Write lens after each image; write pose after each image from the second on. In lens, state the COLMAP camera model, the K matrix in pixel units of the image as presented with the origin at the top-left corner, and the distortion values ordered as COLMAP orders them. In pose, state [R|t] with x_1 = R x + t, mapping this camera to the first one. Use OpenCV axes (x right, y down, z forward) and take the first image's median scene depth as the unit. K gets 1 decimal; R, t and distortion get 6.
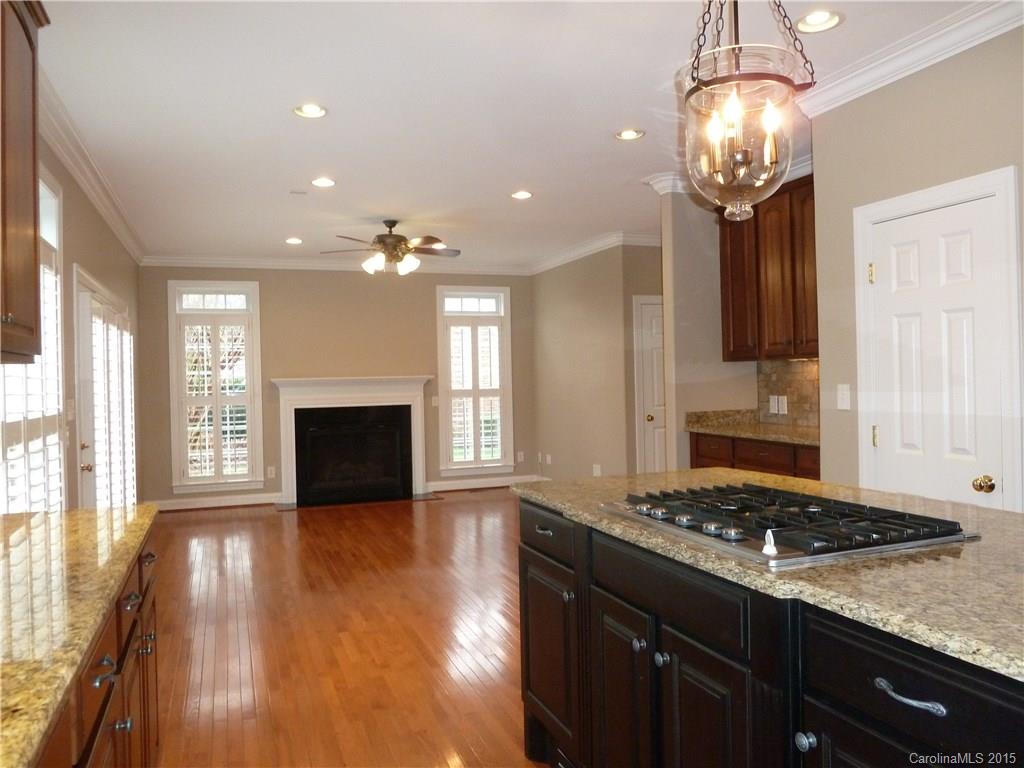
lens RADIAL K [[763.8, 0, 507.0], [0, 763.8, 376.7], [0, 0, 1]] dist [-0.031031, -0.003802]
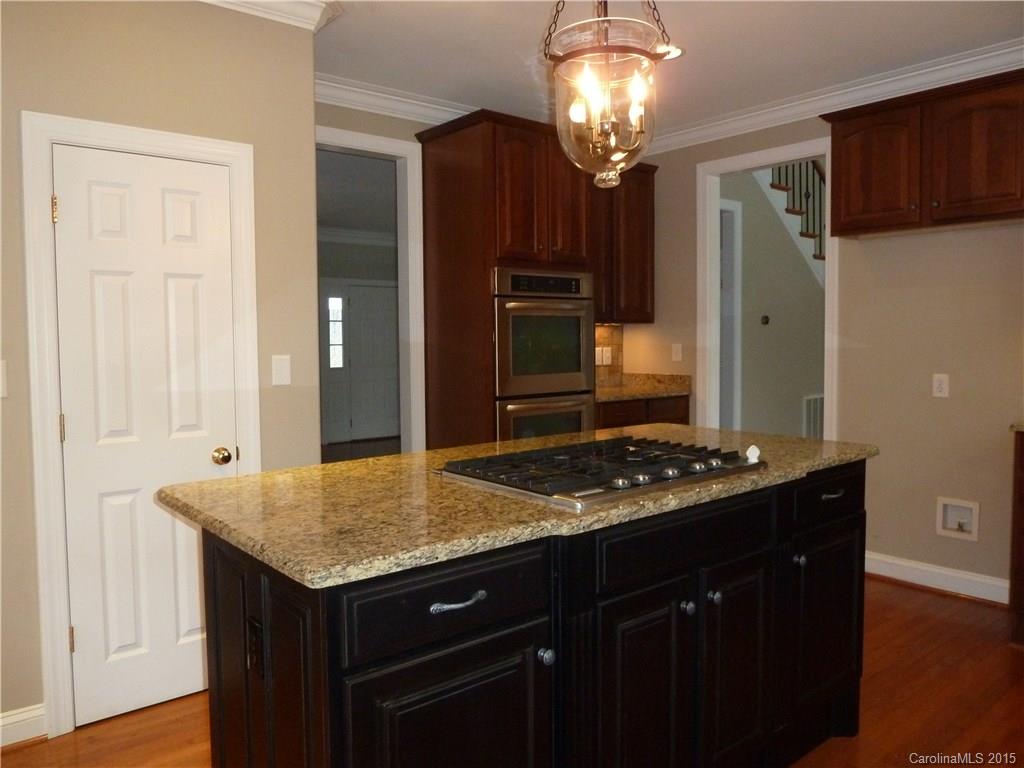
lens RADIAL K [[763.8, 0, 507.0], [0, 763.8, 376.7], [0, 0, 1]] dist [-0.031031, -0.003802]
pose [[-0.334343, -0.027357, 0.942054, -0.386908], [0.014087, 0.999322, 0.034020, 0.009378], [-0.942346, 0.024645, -0.333731, 0.887953]]
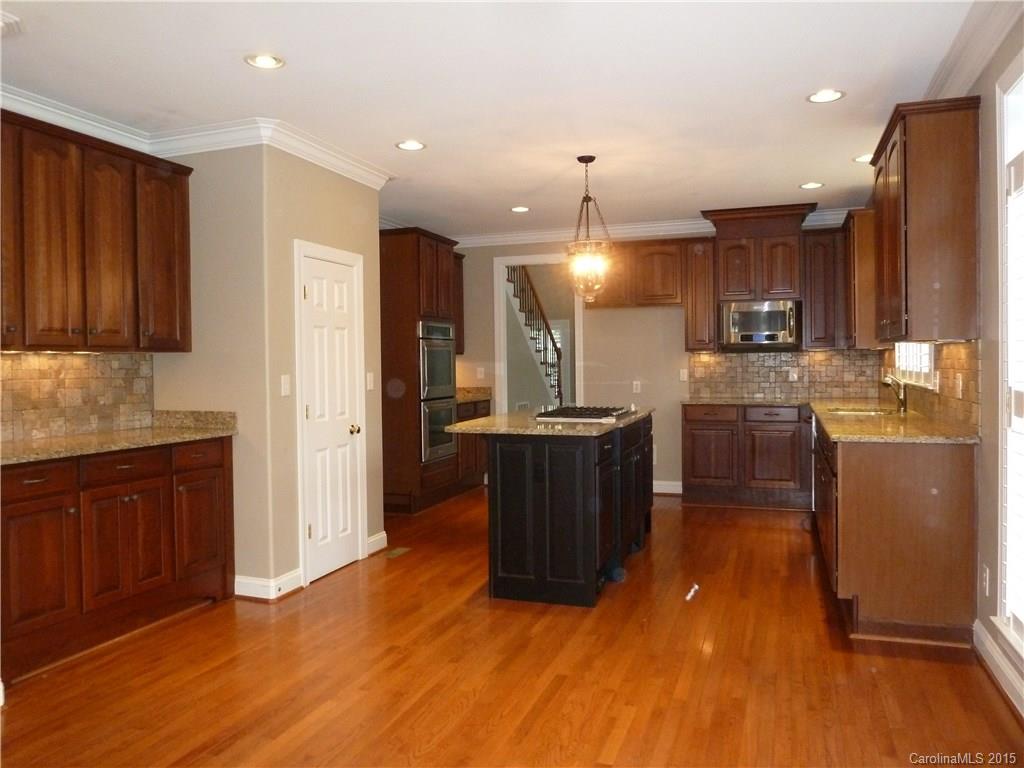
lens RADIAL K [[763.8, 0, 507.0], [0, 763.8, 376.7], [0, 0, 1]] dist [-0.031031, -0.003802]
pose [[-0.765181, 0.015533, 0.643628, -0.707384], [0.026176, 0.999633, 0.006996, 0.015050], [-0.643283, 0.022201, -0.765307, 1.925335]]
